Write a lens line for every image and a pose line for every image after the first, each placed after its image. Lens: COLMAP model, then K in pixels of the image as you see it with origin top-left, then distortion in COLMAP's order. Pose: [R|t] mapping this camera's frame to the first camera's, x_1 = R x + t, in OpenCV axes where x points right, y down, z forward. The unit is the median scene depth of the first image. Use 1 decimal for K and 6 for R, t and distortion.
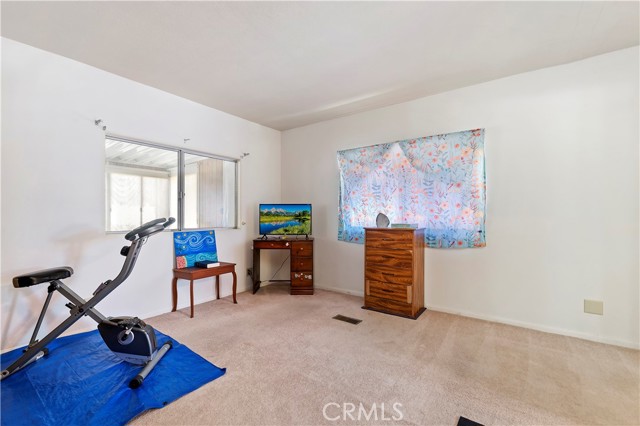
lens RADIAL K [[265.3, 0, 320.0], [0, 265.3, 213.0], [0, 0, 1]] dist [-0.000048, 0.000058]
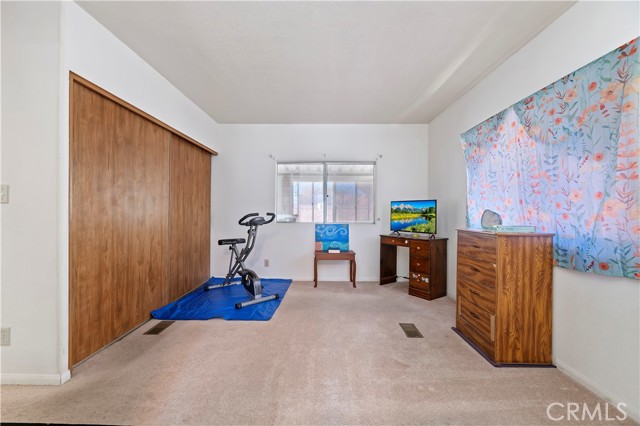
lens RADIAL K [[253.7, 0, 314.2], [0, 253.7, 208.1], [0, 0, 1]] dist [-0.001741, -0.000056]
pose [[0.609286, -0.005789, -0.792930, 0.501535], [-0.000408, 0.999971, -0.007614, 0.001471], [0.792951, 0.004963, 0.609265, 0.200172]]
